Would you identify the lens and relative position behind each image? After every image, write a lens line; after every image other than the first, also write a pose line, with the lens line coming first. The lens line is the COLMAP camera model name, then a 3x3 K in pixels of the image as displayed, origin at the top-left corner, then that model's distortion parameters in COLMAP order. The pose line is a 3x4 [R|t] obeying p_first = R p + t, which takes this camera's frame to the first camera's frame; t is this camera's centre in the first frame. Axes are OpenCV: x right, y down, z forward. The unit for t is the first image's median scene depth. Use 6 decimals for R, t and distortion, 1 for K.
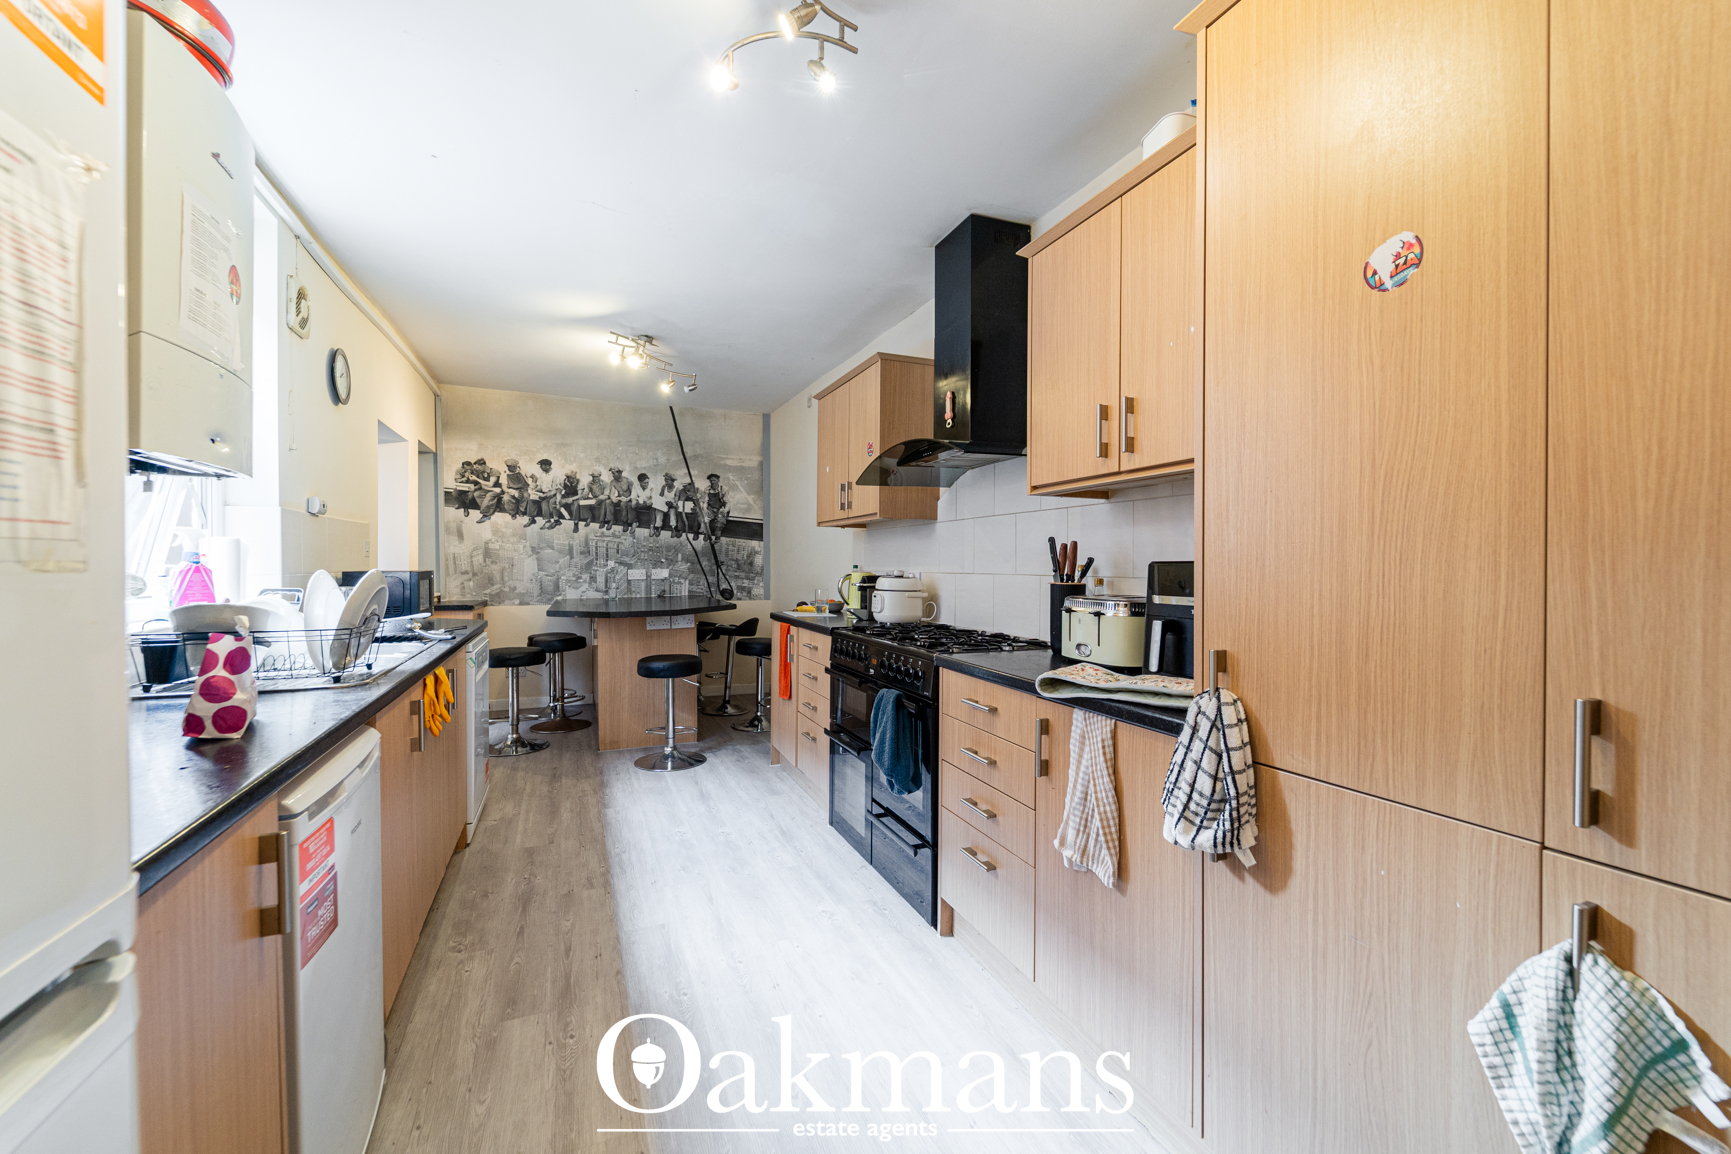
lens RADIAL K [[715.8, 0, 873.5], [0, 715.8, 570.7], [0, 0, 1]] dist [0.004998, -0.003715]
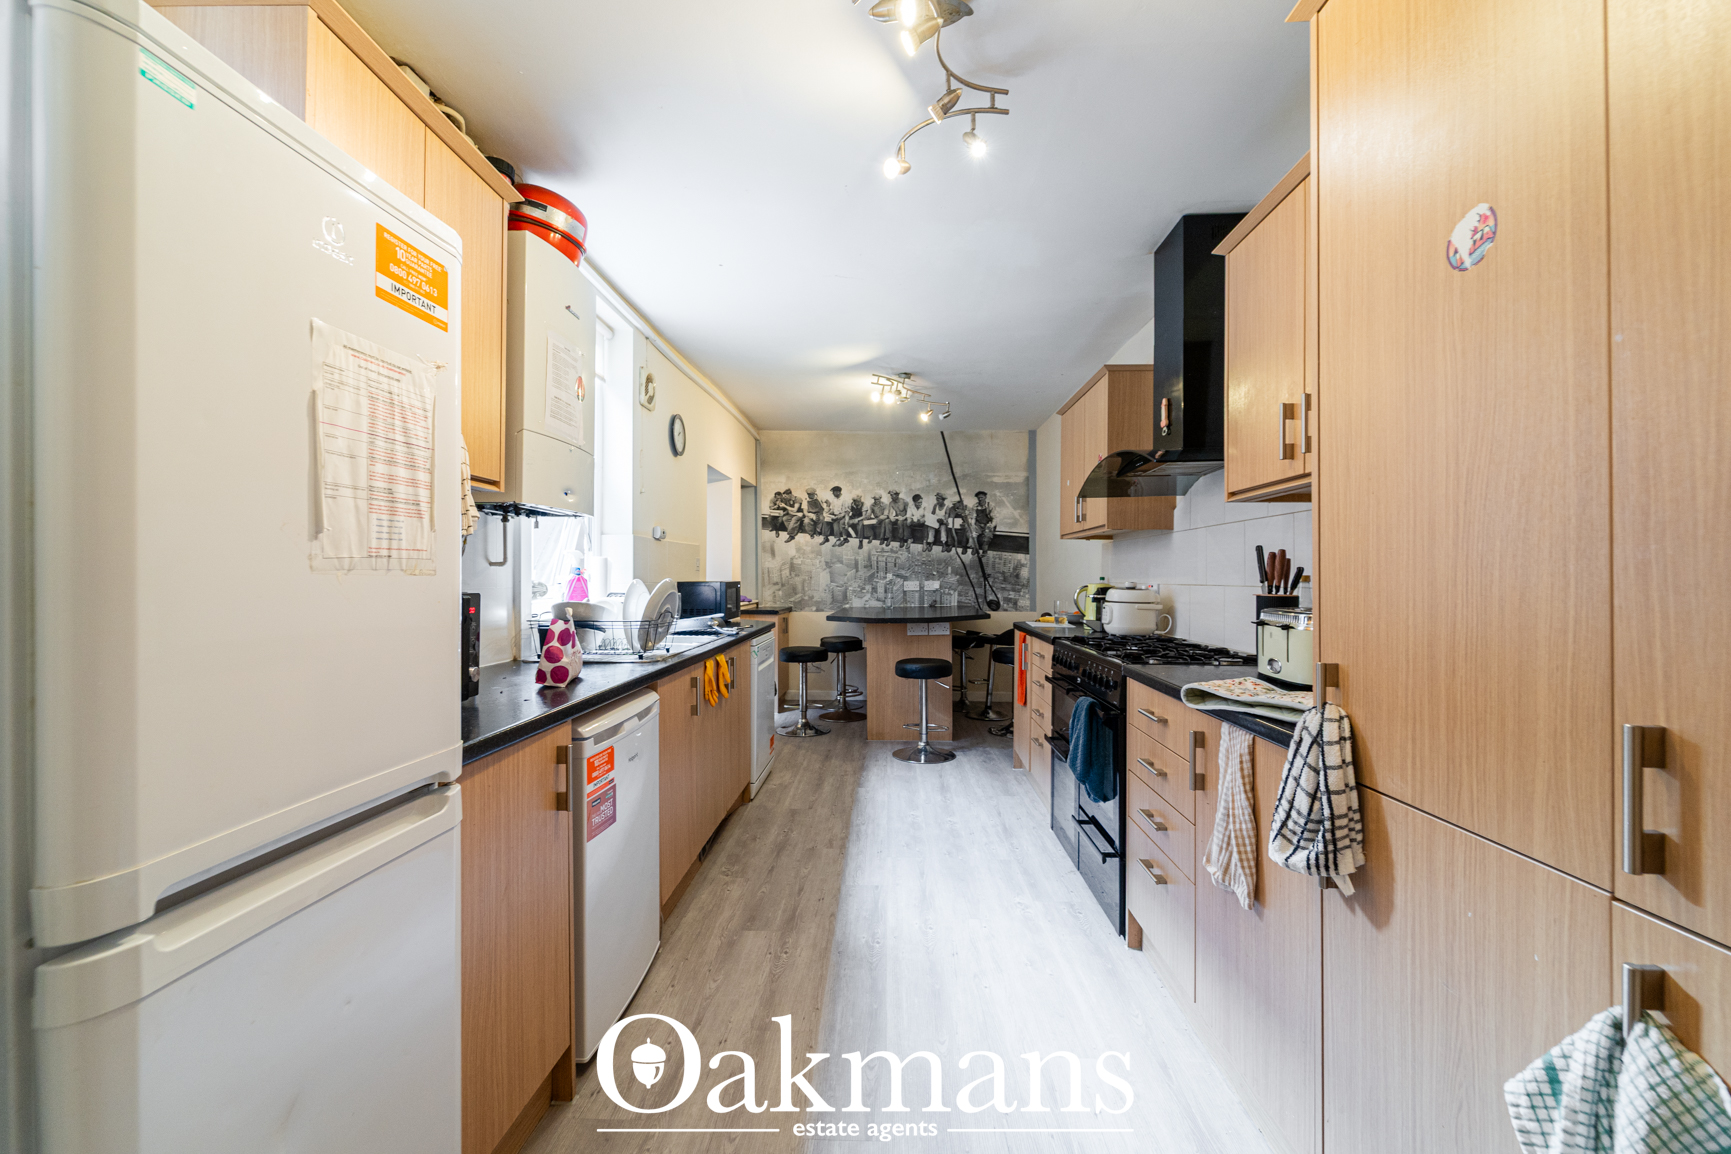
lens RADIAL K [[715.8, 0, 873.5], [0, 715.8, 570.7], [0, 0, 1]] dist [0.004998, -0.003715]
pose [[0.906852, -0.004382, -0.421426, 0.305517], [-0.003580, 0.999830, -0.018098, 0.007592], [0.421434, 0.017921, 0.906682, -0.098927]]
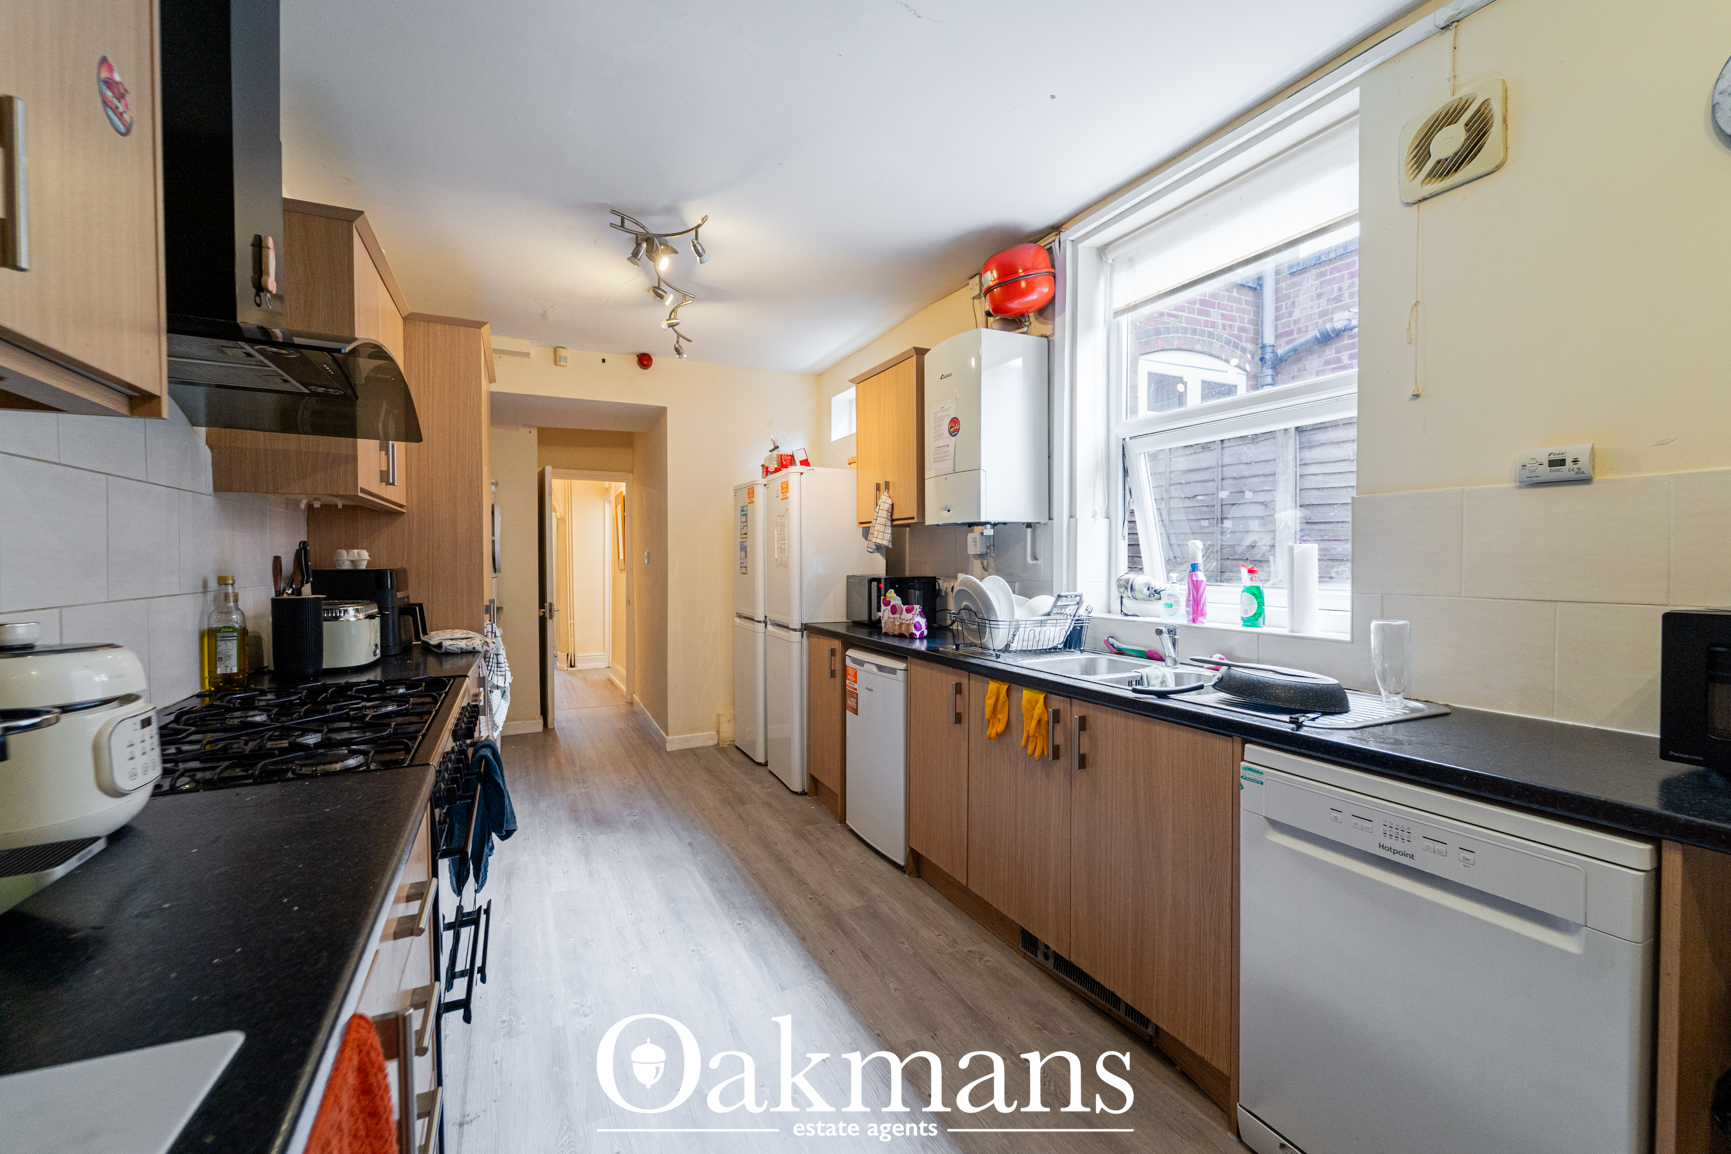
lens RADIAL K [[715.8, 0, 873.5], [0, 715.8, 570.7], [0, 0, 1]] dist [0.004998, -0.003715]
pose [[-0.998490, -0.005159, -0.054689, -0.569020], [-0.006560, 0.999654, 0.025470, -0.061459], [0.054539, 0.025790, -0.998179, 2.992987]]
